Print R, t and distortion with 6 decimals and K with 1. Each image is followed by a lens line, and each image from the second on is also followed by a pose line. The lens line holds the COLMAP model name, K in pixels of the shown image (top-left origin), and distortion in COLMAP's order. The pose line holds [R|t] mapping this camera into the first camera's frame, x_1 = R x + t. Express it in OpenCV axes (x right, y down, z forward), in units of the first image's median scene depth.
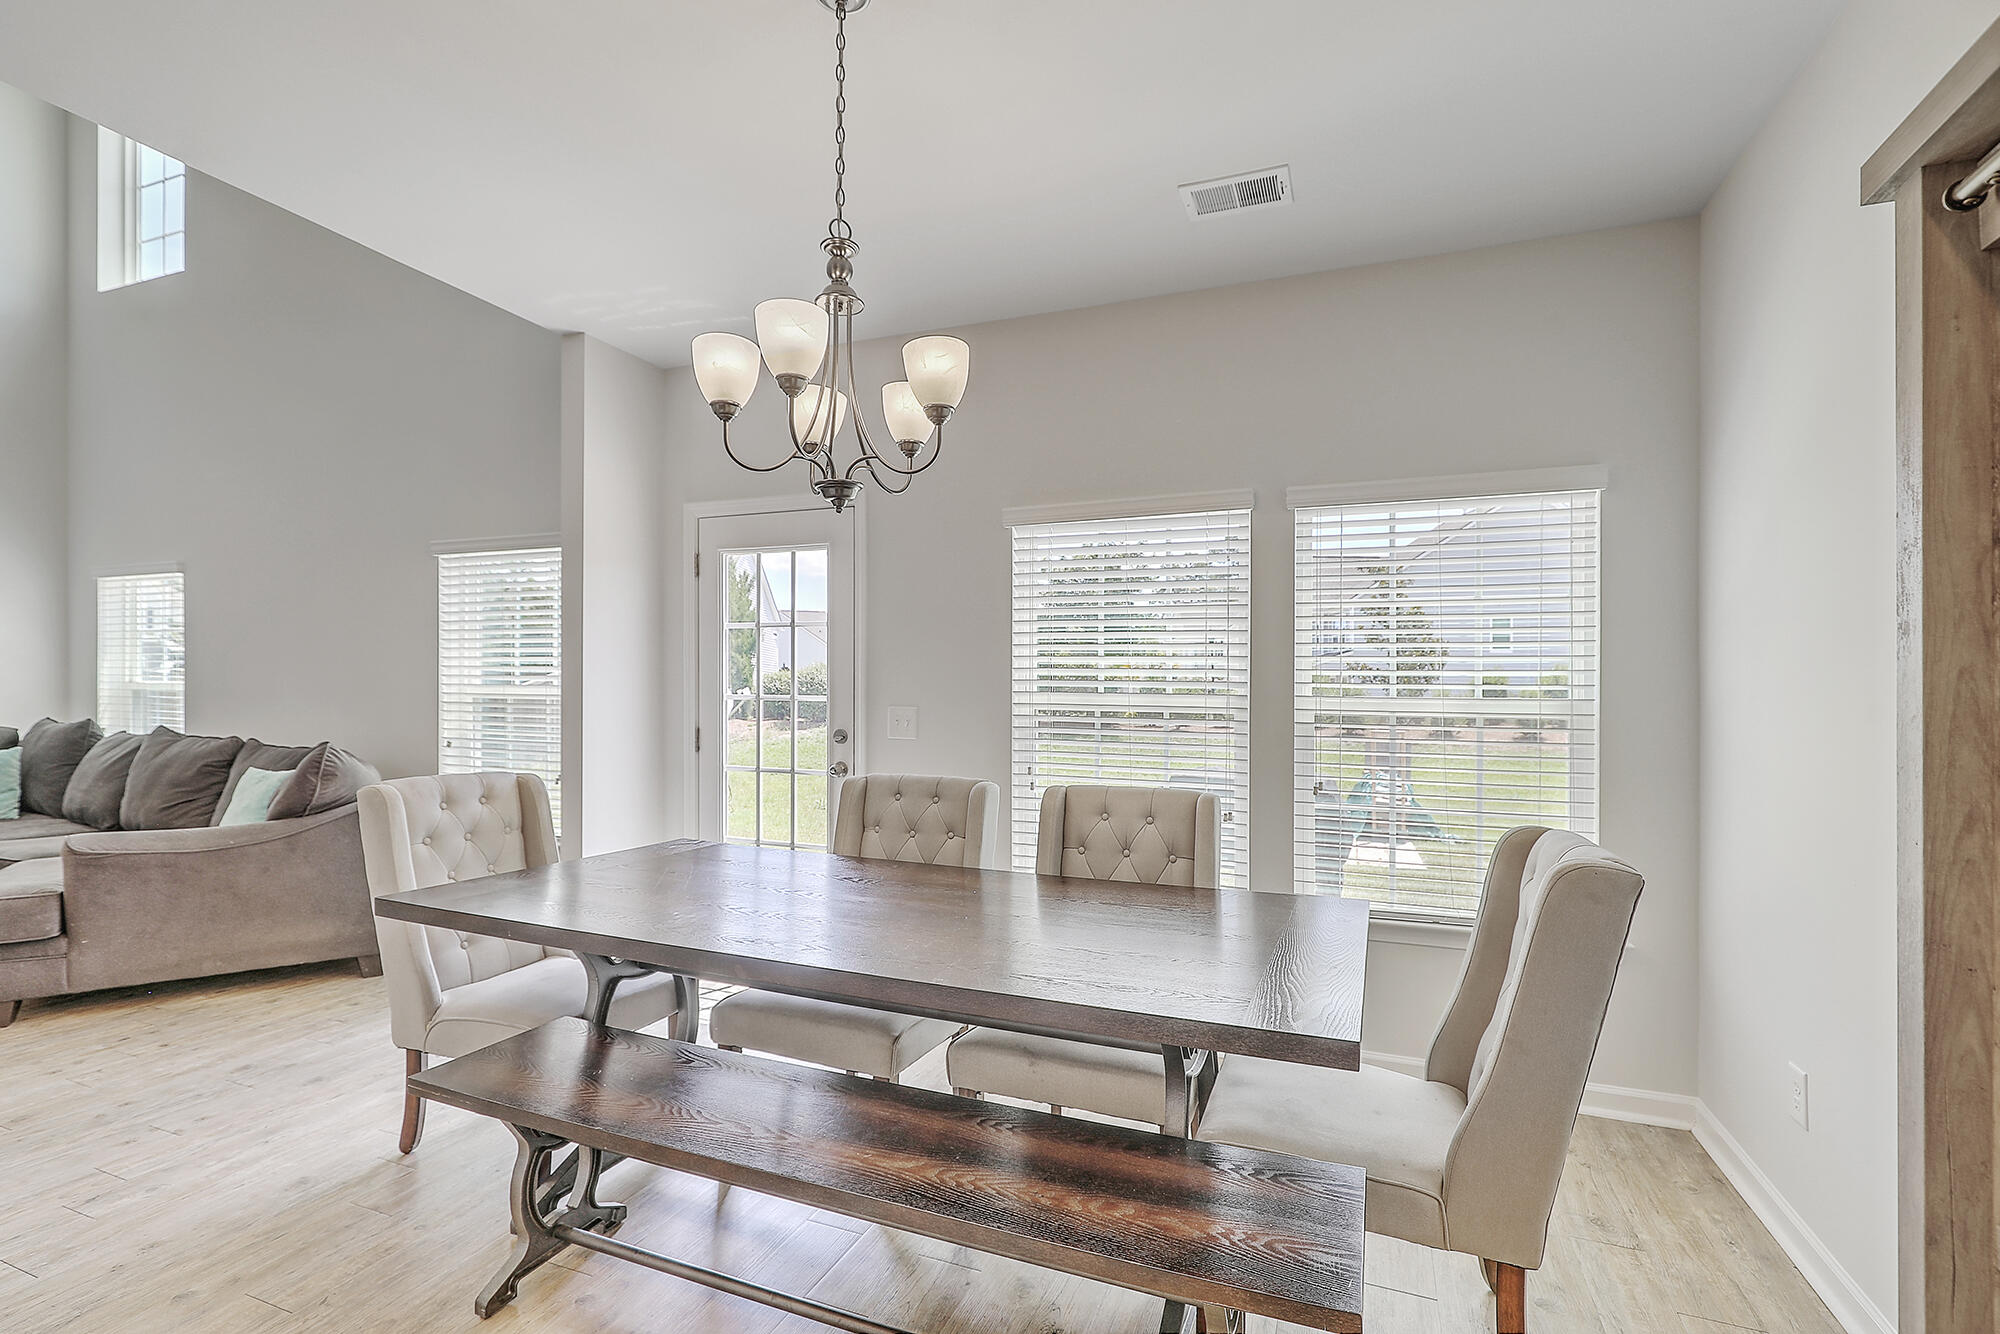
lens RADIAL K [[905.5, 0, 979.6], [0, 905.5, 696.2], [0, 0, 1]] dist [0.002622, 0.000398]
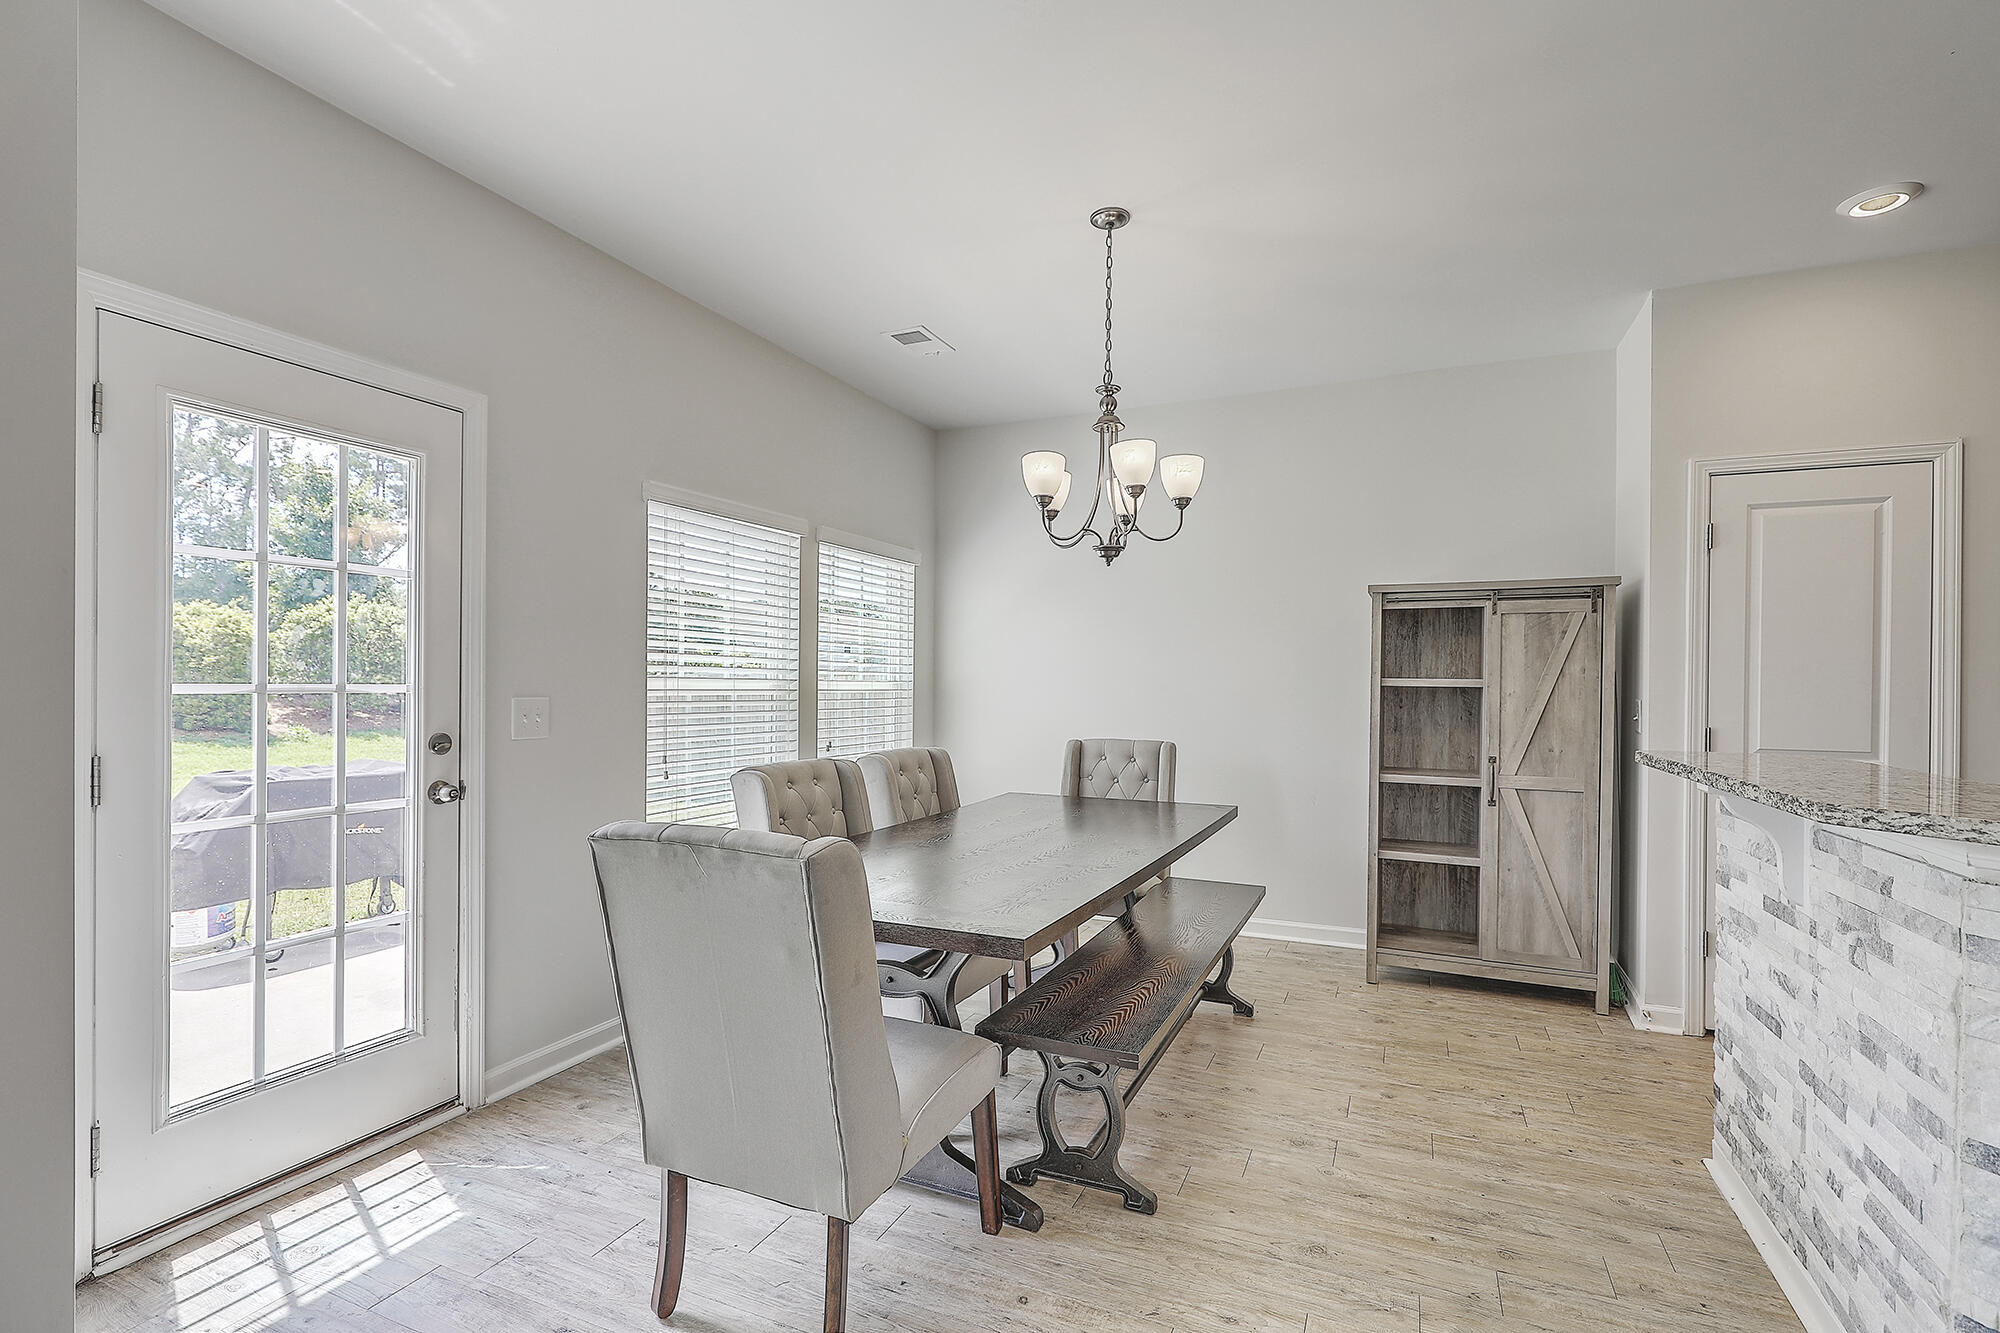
lens RADIAL K [[899.6, 0, 1006.5], [0, 899.6, 684.5], [0, 0, 1]] dist [0.000369, -0.000804]
pose [[0.035559, -0.012645, 0.999288, -0.906108], [-0.009260, 0.999873, 0.012982, -0.013766], [-0.999325, -0.009715, 0.035437, 0.613260]]
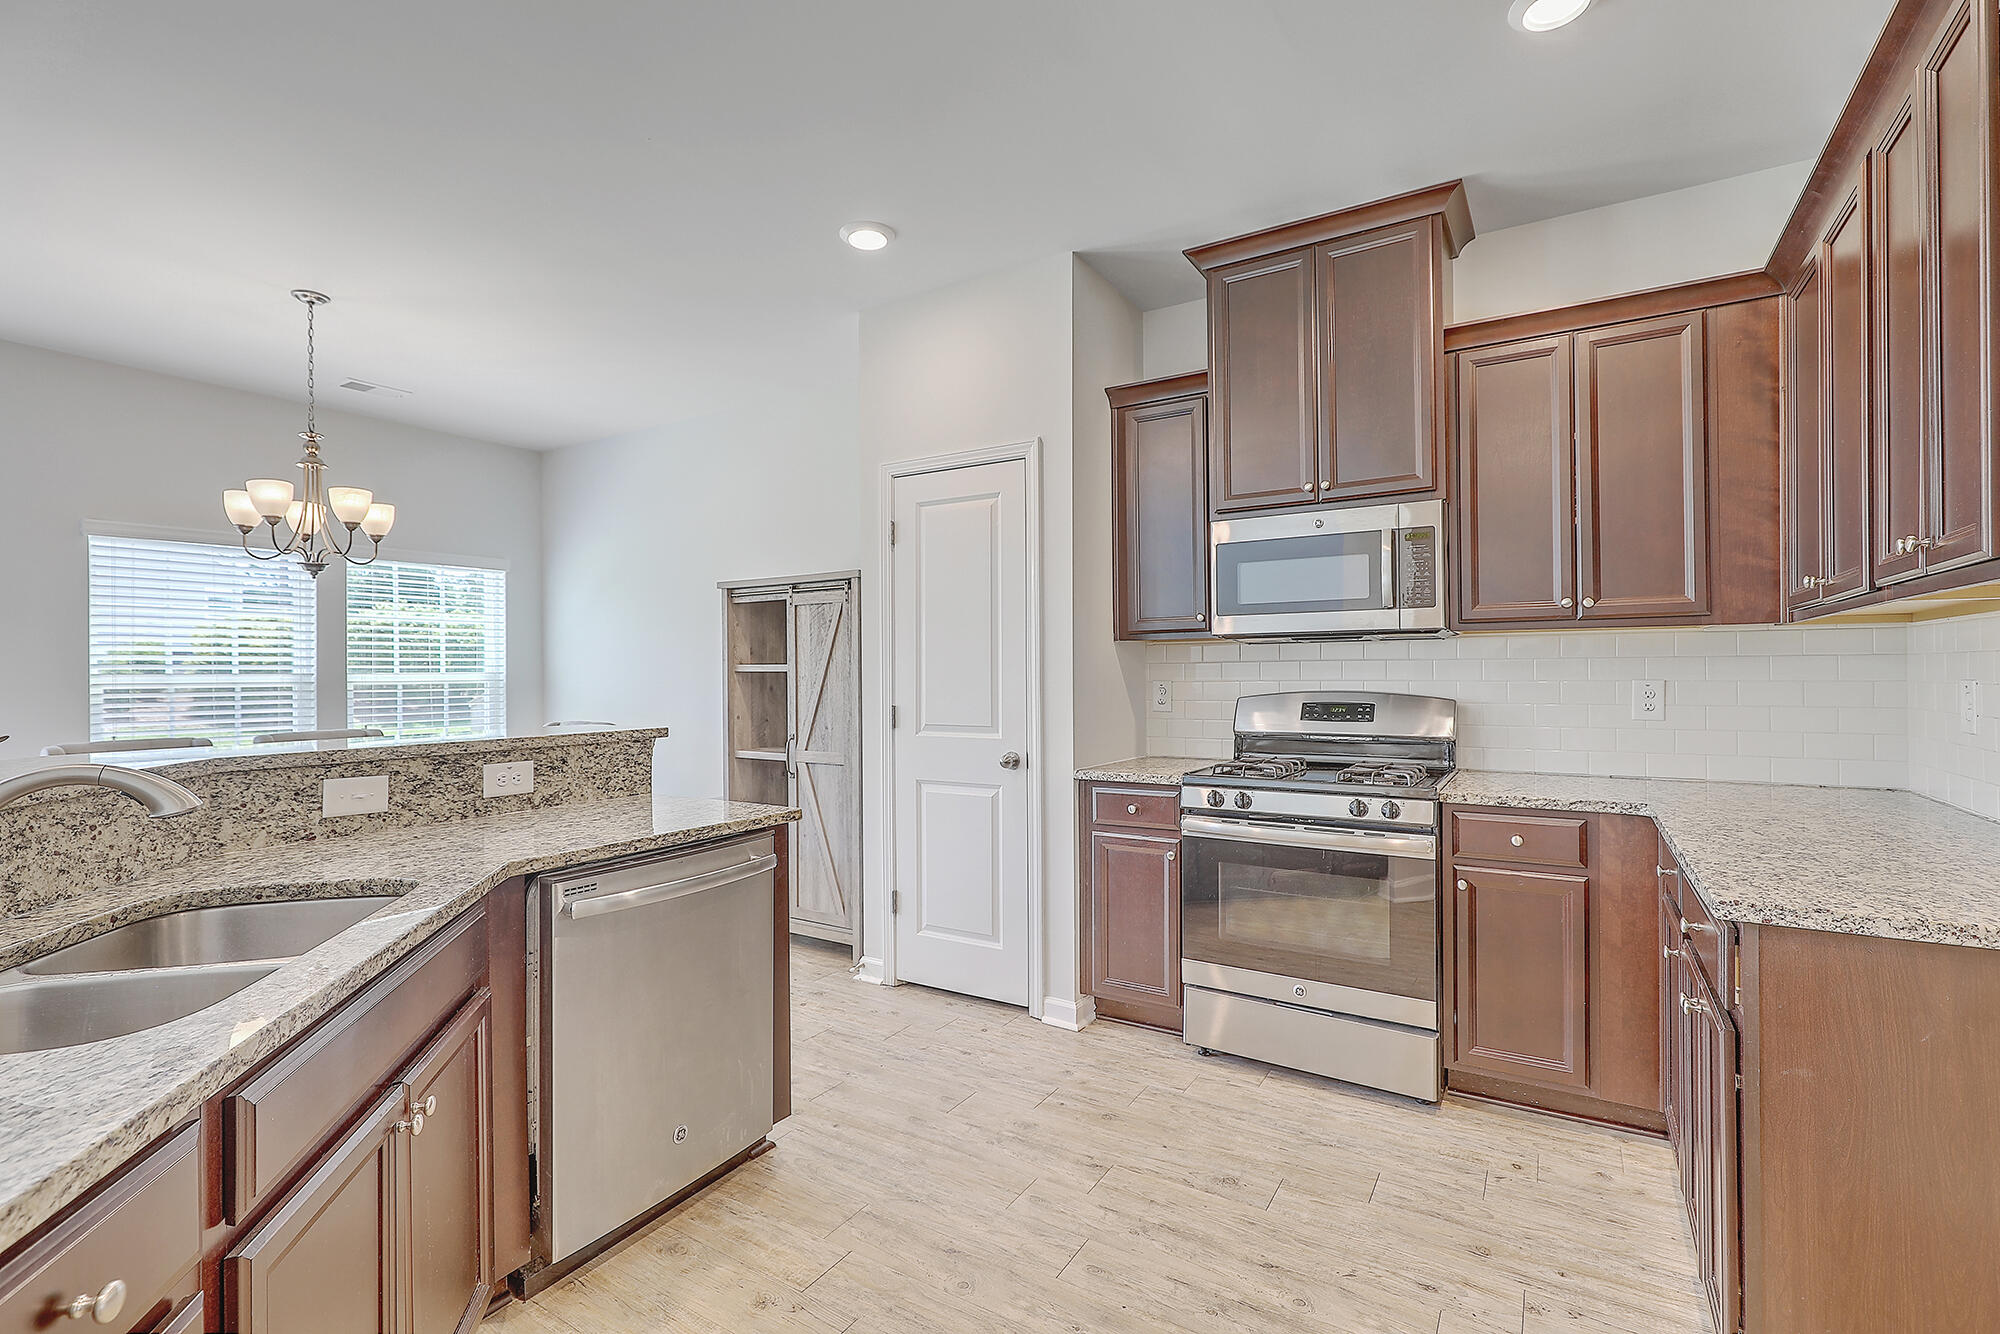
lens RADIAL K [[889.8, 0, 1008.8], [0, 889.8, 671.0], [0, 0, 1]] dist [-0.002691, -0.000580]
pose [[0.168217, -0.013989, 0.985651, -0.934717], [0.007654, 0.999888, 0.012885, -0.015295], [-0.985720, 0.005376, 0.168305, -0.381659]]
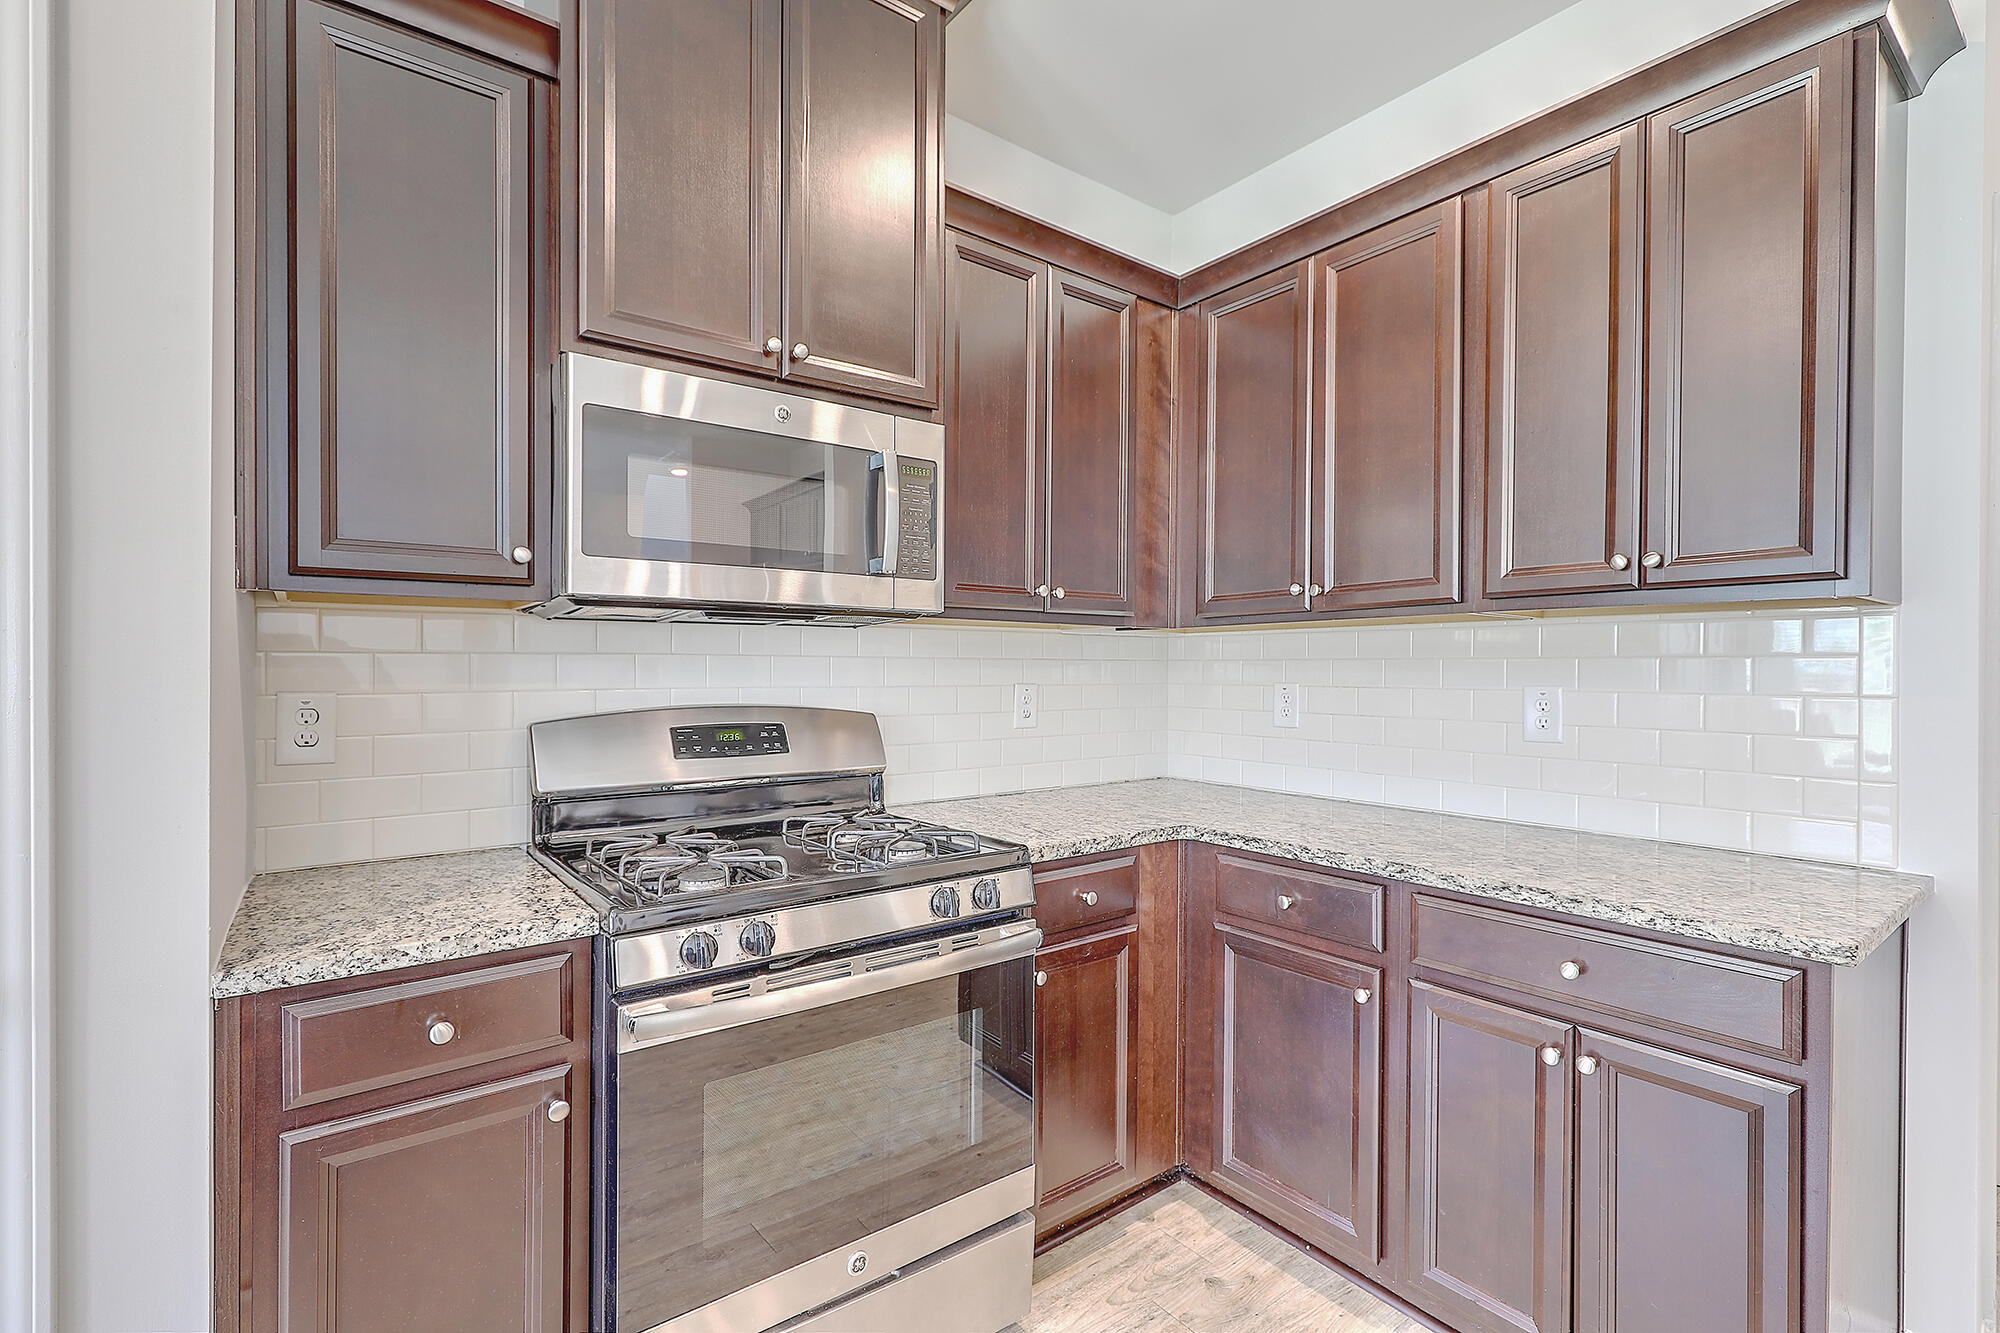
lens RADIAL K [[889.8, 0, 1008.8], [0, 889.8, 670.5], [0, 0, 1]] dist [-0.002691, -0.000580]
pose [[-0.859074, -0.016788, 0.511577, -0.408590], [-0.015047, 0.999858, 0.007545, -0.008736], [-0.511631, -0.001216, -0.859204, -0.177303]]
